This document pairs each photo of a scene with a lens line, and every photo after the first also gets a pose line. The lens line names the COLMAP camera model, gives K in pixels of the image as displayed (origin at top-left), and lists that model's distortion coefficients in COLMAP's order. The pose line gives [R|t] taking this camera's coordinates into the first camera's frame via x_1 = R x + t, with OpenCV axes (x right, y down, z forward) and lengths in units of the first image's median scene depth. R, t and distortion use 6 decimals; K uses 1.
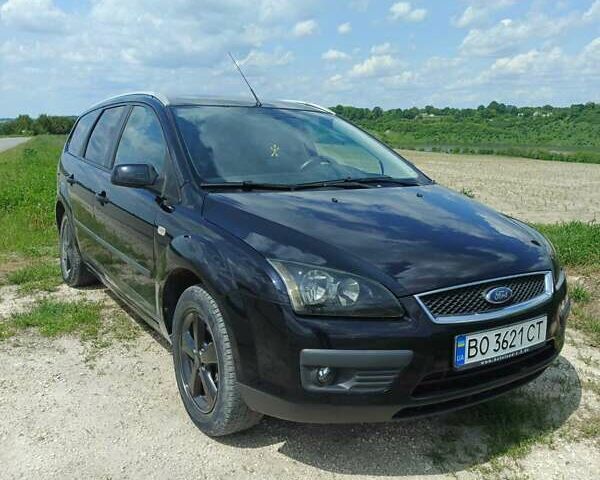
lens RADIAL K [[591.6, 0, 300.0], [0, 591.6, 240.0], [0, 0, 1]] dist [0.037586, -0.018884]
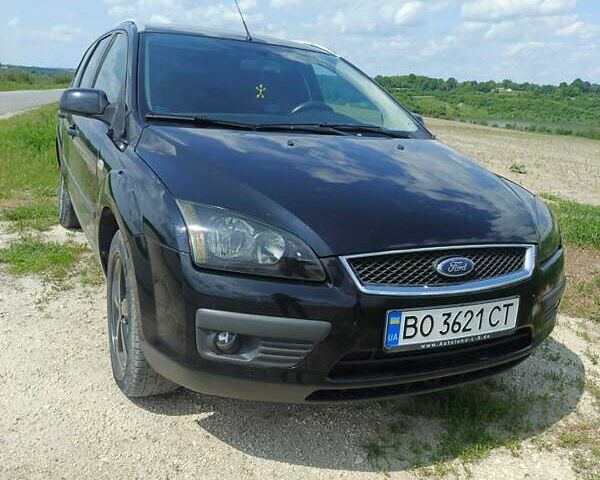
lens RADIAL K [[589.0, 0, 300.0], [0, 589.0, 240.0], [0, 0, 1]] dist [0.020044, -0.015981]
pose [[0.990887, 0.084183, -0.105150, 0.192893], [-0.078363, 0.995218, 0.058315, 0.024070], [0.109556, -0.049544, 0.992745, 0.163617]]
